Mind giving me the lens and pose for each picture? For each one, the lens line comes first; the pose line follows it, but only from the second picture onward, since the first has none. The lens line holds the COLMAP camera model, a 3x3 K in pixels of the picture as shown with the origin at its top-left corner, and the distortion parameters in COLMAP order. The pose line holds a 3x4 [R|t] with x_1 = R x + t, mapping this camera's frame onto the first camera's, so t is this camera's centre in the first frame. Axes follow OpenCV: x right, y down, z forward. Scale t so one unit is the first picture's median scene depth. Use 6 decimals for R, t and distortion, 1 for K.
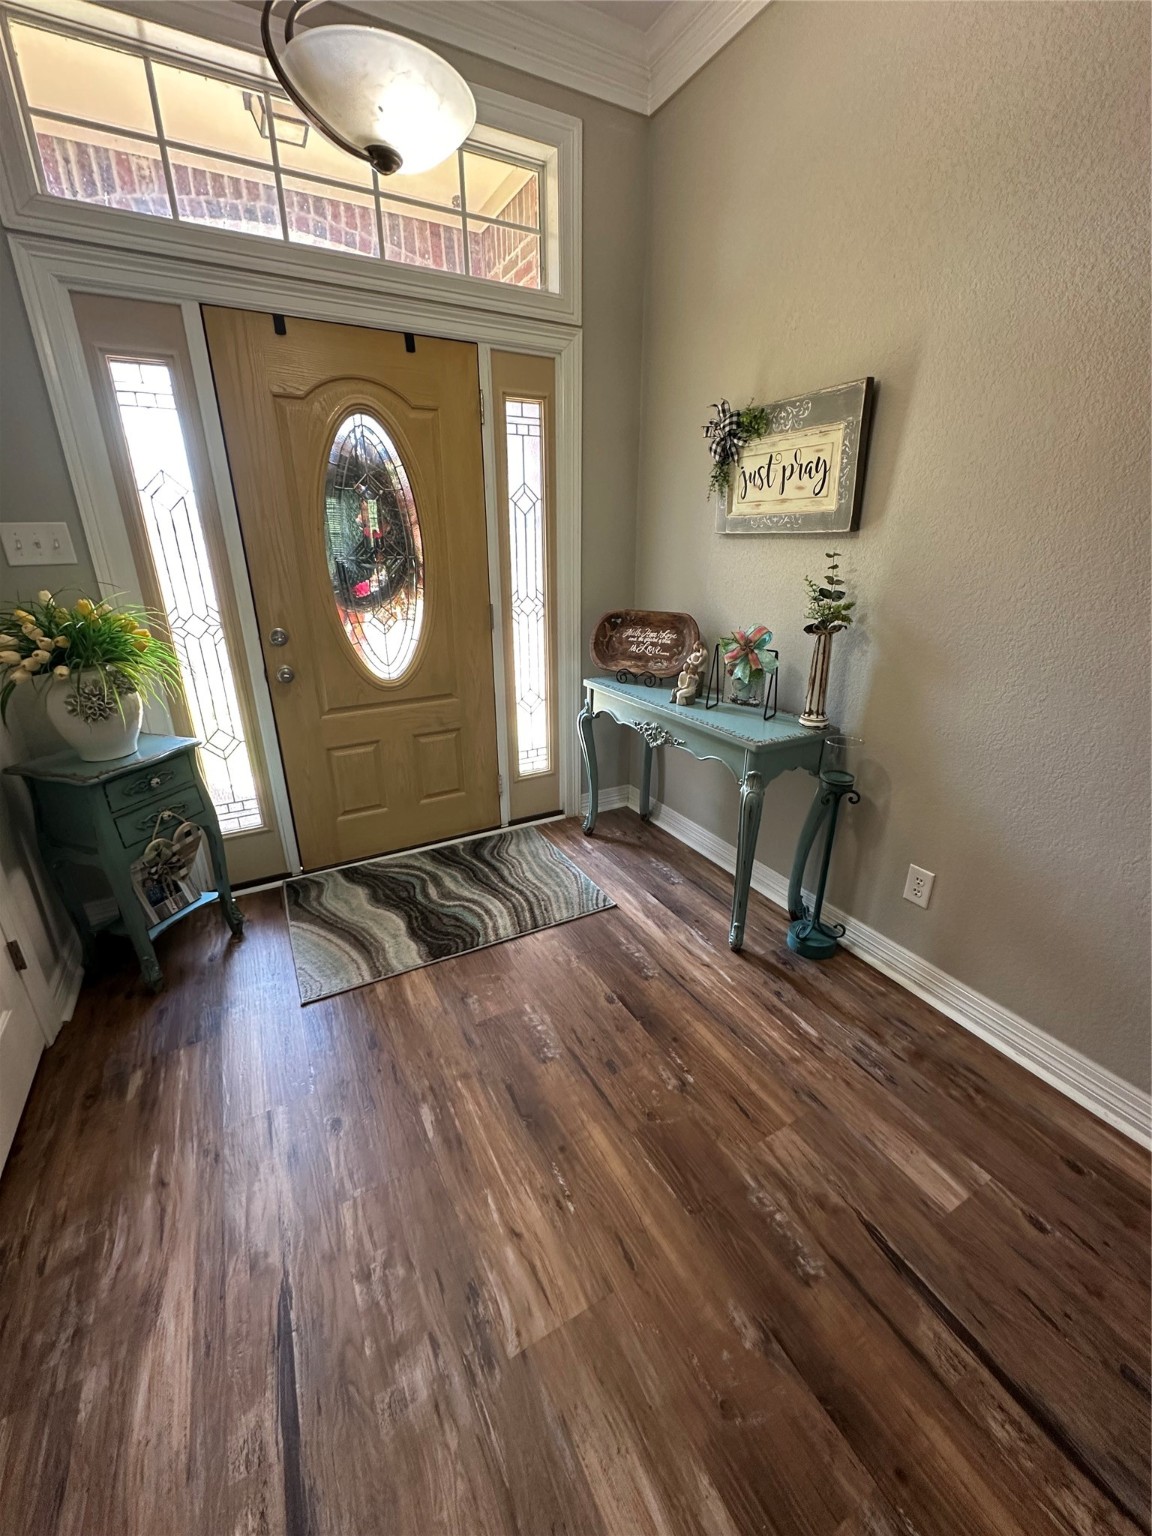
lens RADIAL K [[618.0, 0, 575.0], [0, 618.0, 773.5], [0, 0, 1]] dist [0.001047, 0.000006]
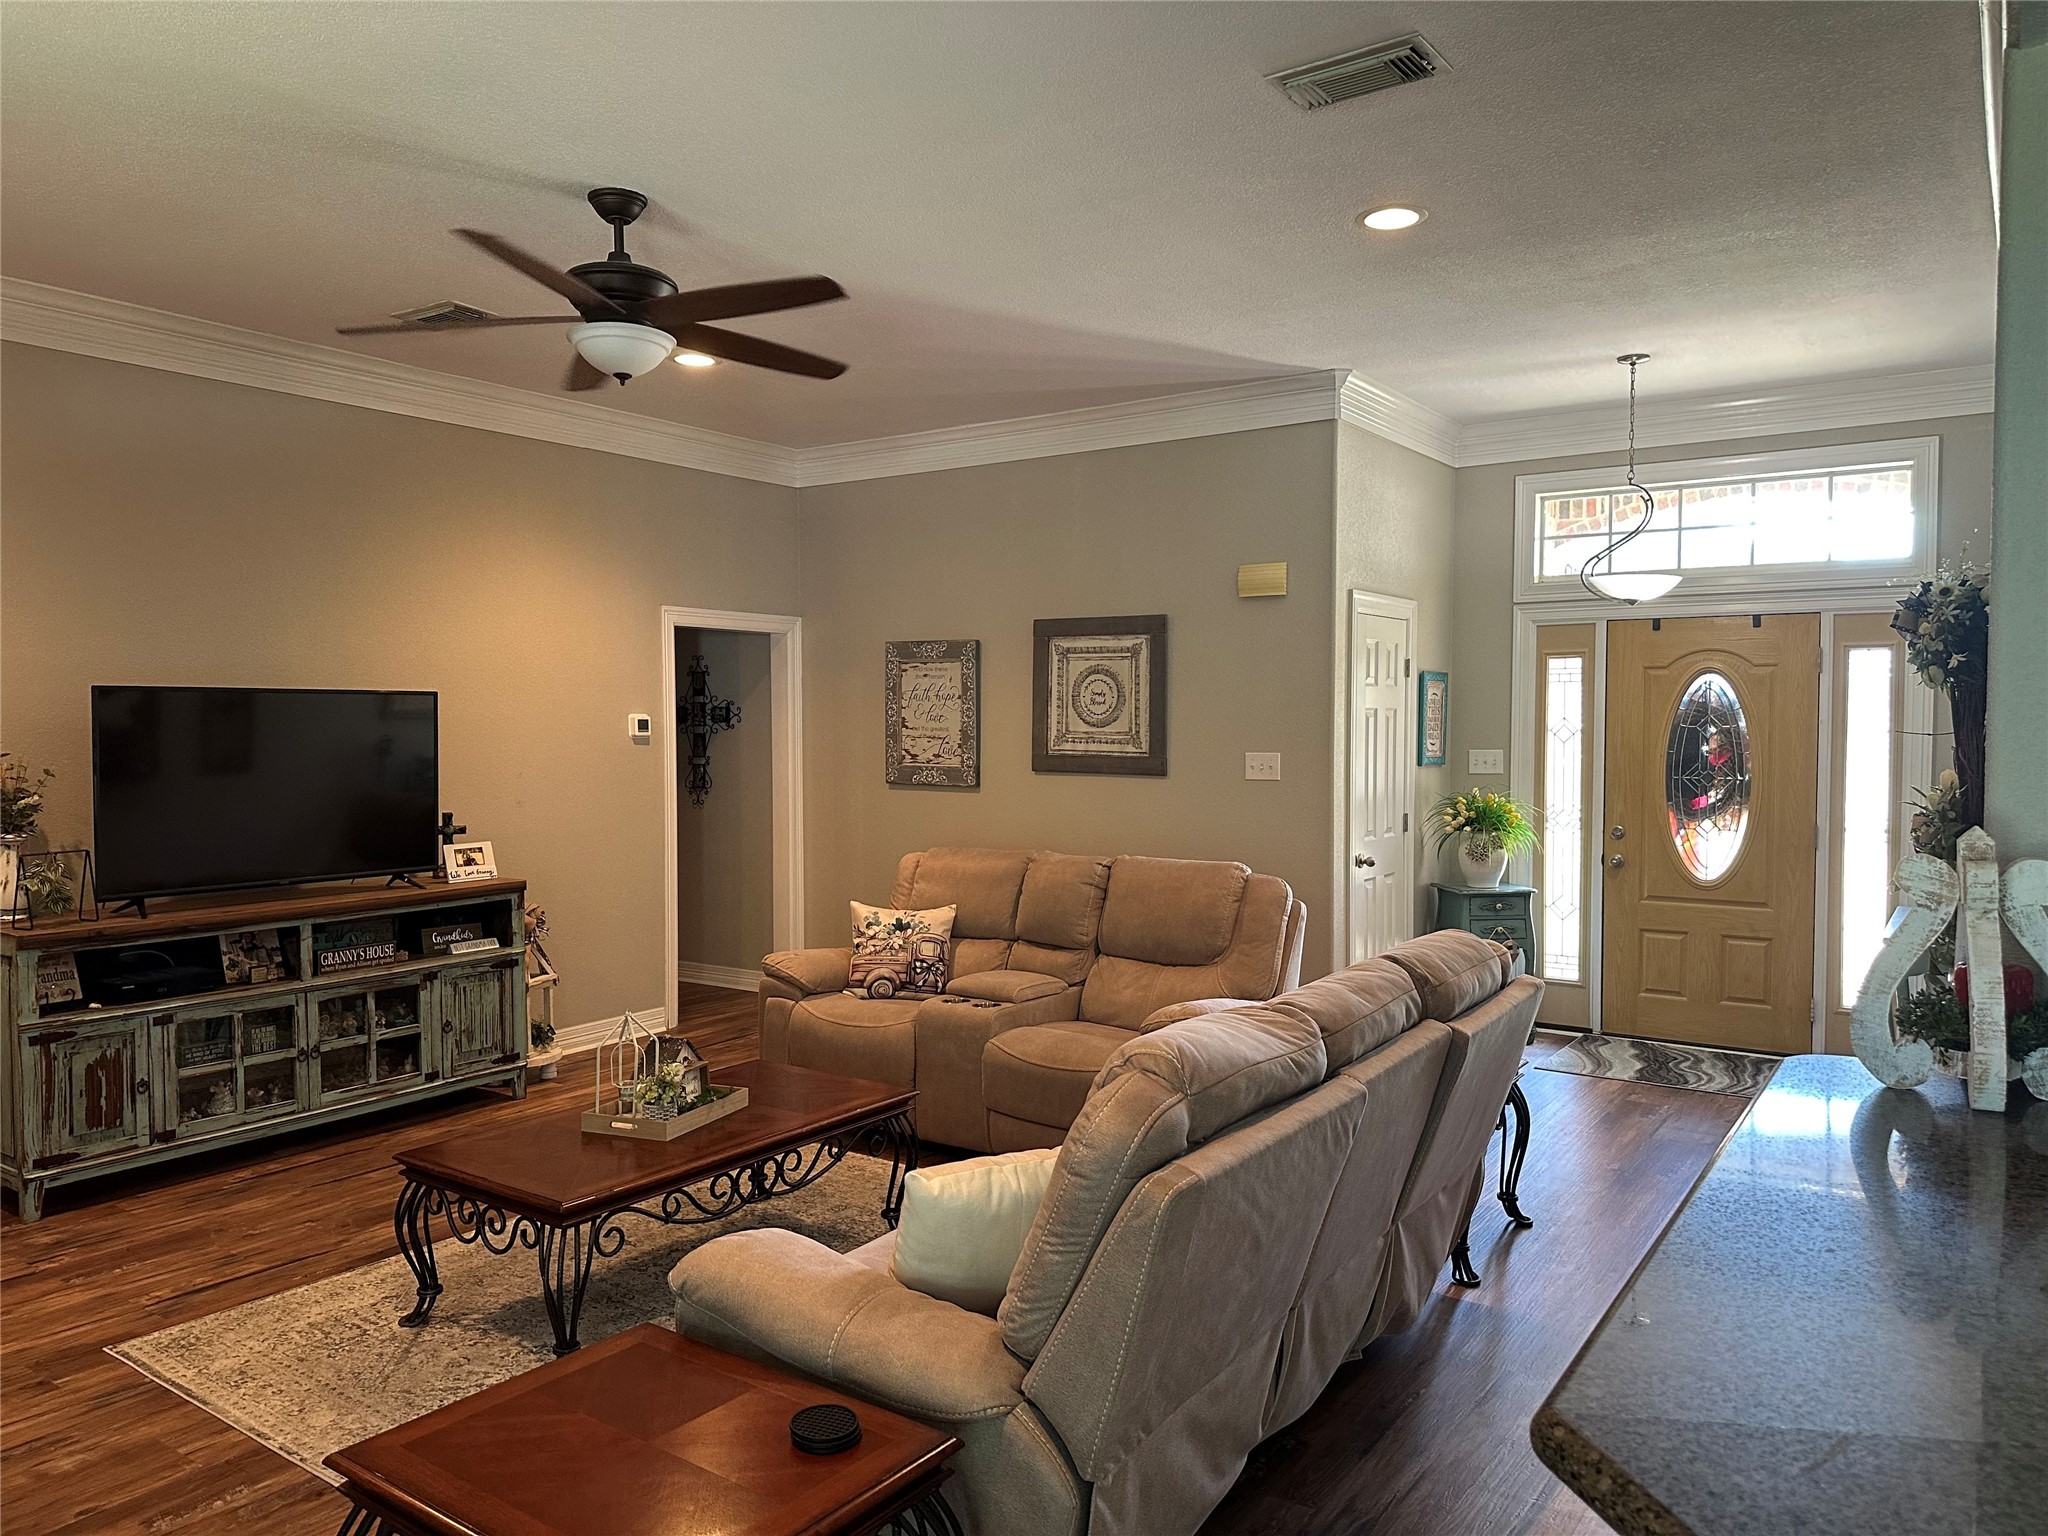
lens RADIAL K [[1429.9, 0, 1022.9], [0, 1429.9, 769.2], [0, 0, 1]] dist [-0.000492, -0.005072]
pose [[0.440033, 0.036820, -0.897226, 1.679298], [-0.323492, 0.938574, -0.120136, 0.423764], [0.837689, 0.343109, 0.424915, -1.380948]]
